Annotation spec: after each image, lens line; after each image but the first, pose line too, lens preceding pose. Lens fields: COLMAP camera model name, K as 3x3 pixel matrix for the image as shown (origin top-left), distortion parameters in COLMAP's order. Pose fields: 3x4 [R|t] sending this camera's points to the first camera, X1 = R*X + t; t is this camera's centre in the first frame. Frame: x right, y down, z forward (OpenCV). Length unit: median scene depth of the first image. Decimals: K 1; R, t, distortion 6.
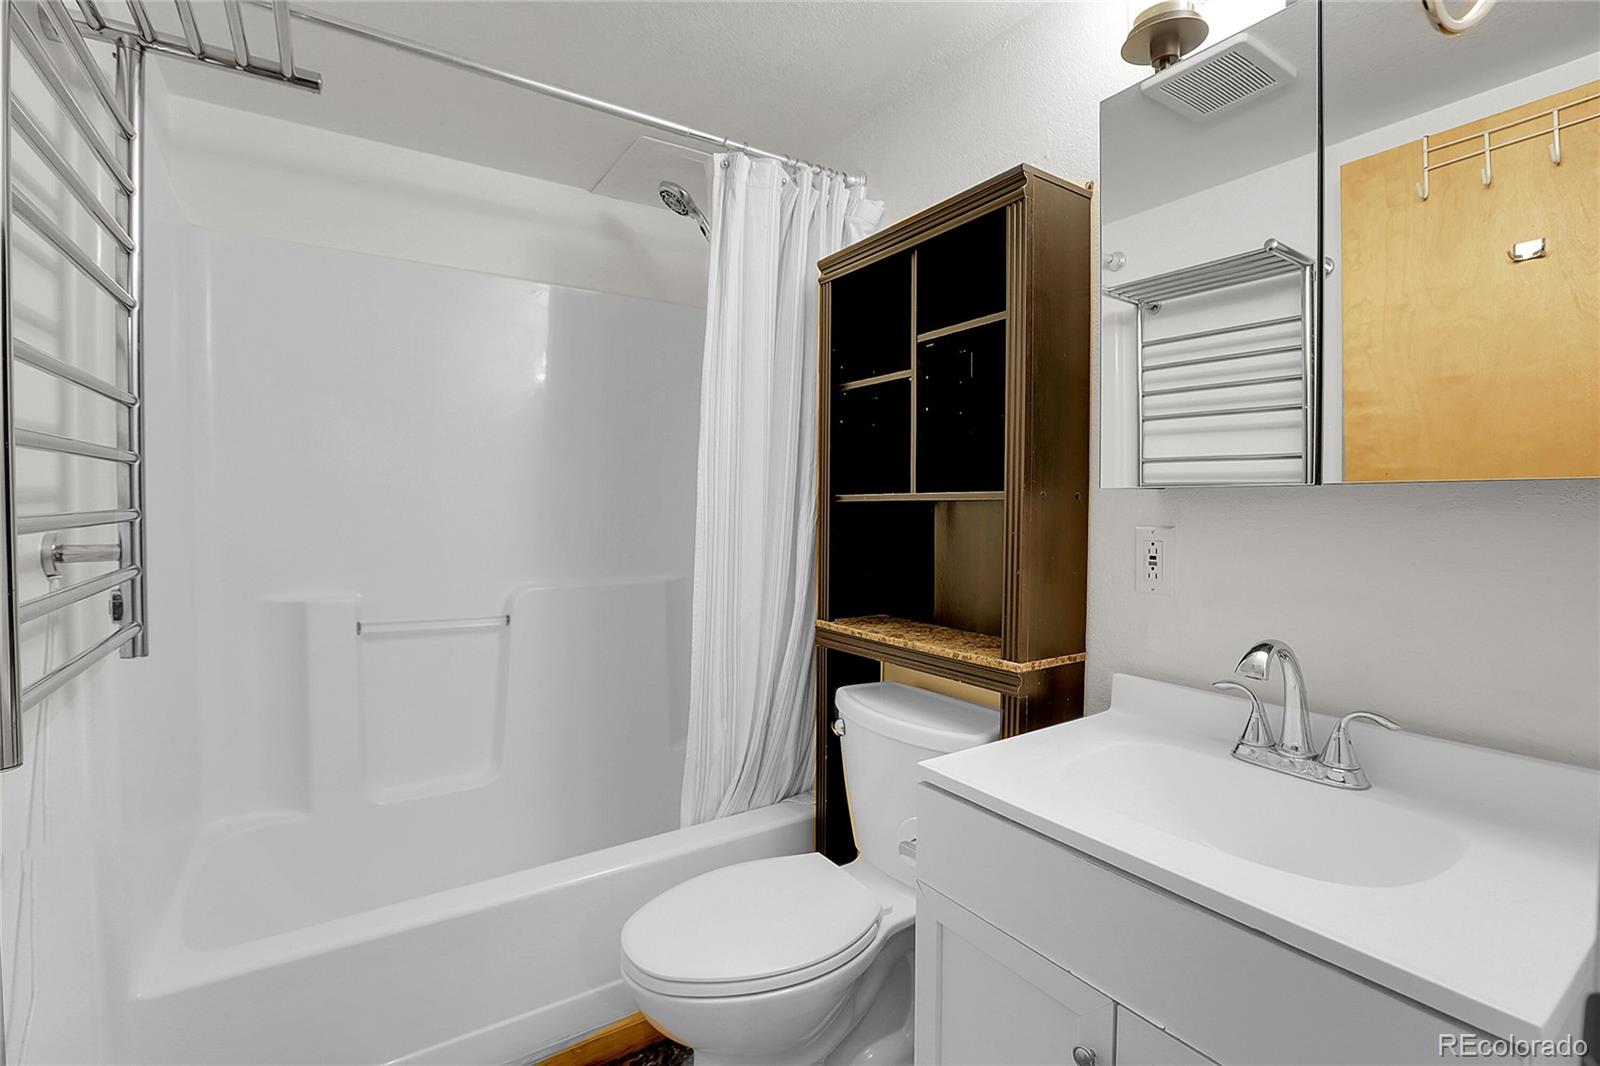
lens RADIAL K [[743.6, 0, 800.0], [0, 743.6, 533.0], [0, 0, 1]] dist [-0.034756, 0.011308]
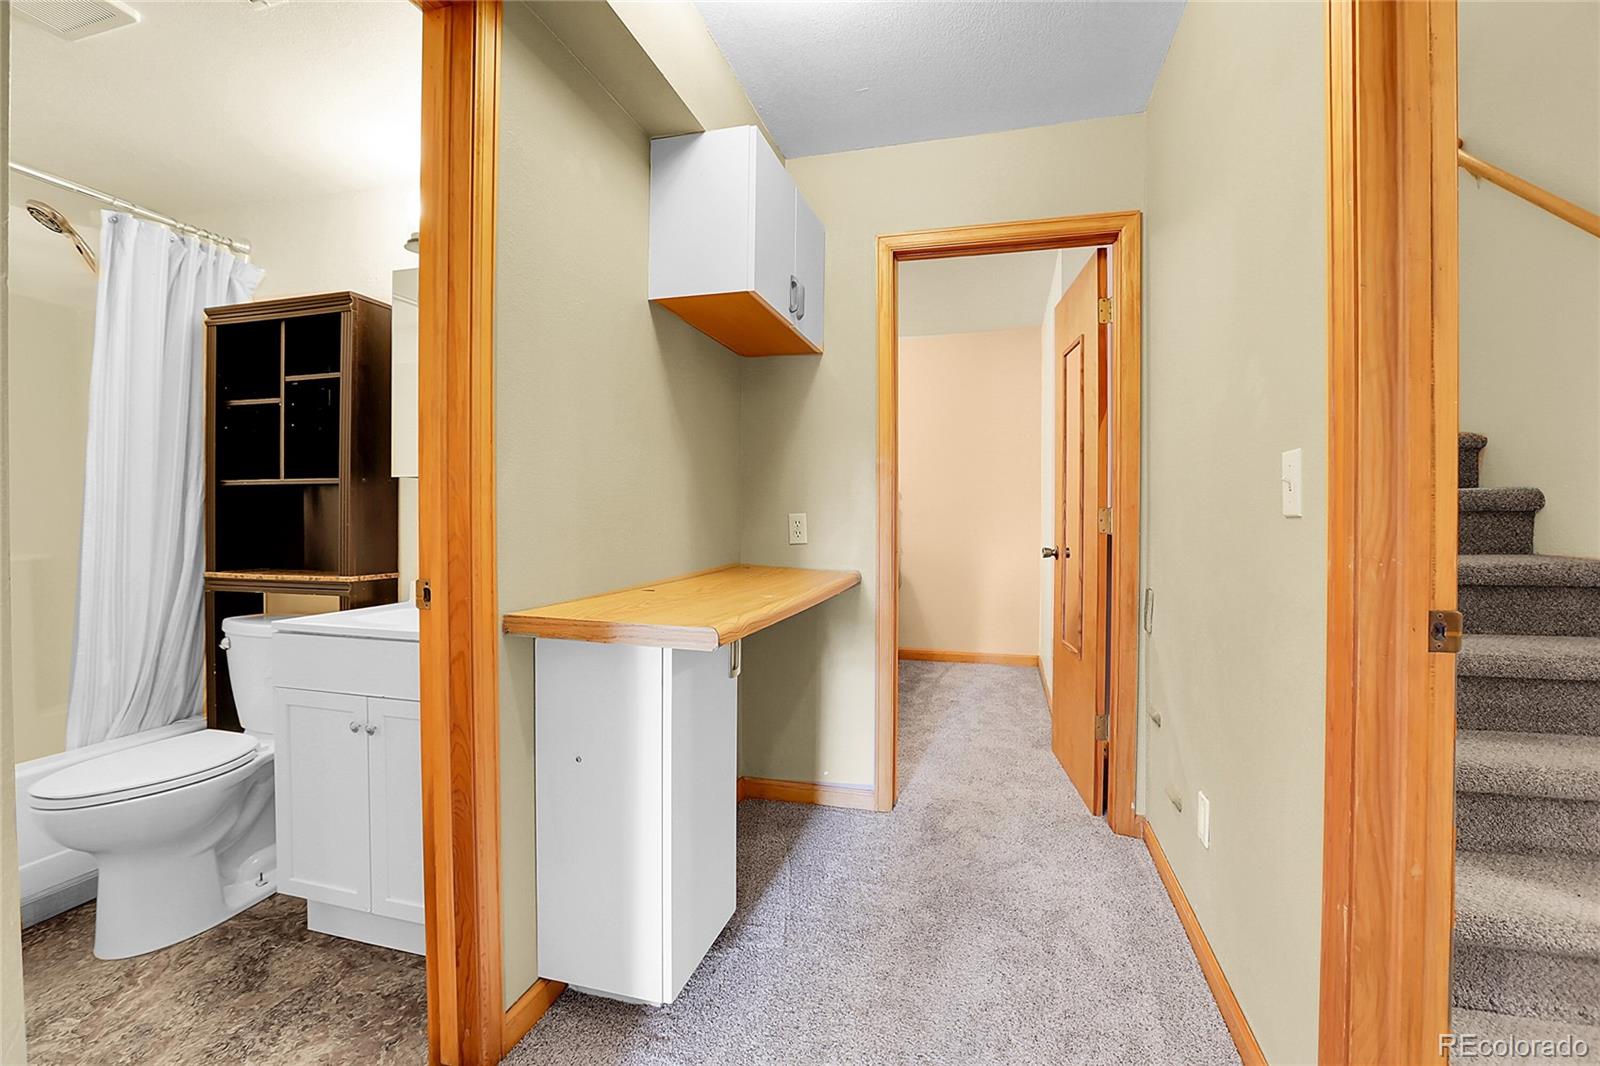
lens RADIAL K [[743.6, 0, 800.0], [0, 743.6, 533.0], [0, 0, 1]] dist [-0.034756, 0.011308]
pose [[0.766258, -0.007201, 0.642492, -0.000776], [0.019084, 0.999751, -0.011556, 0.081930], [-0.642249, 0.021116, 0.766205, -0.721895]]
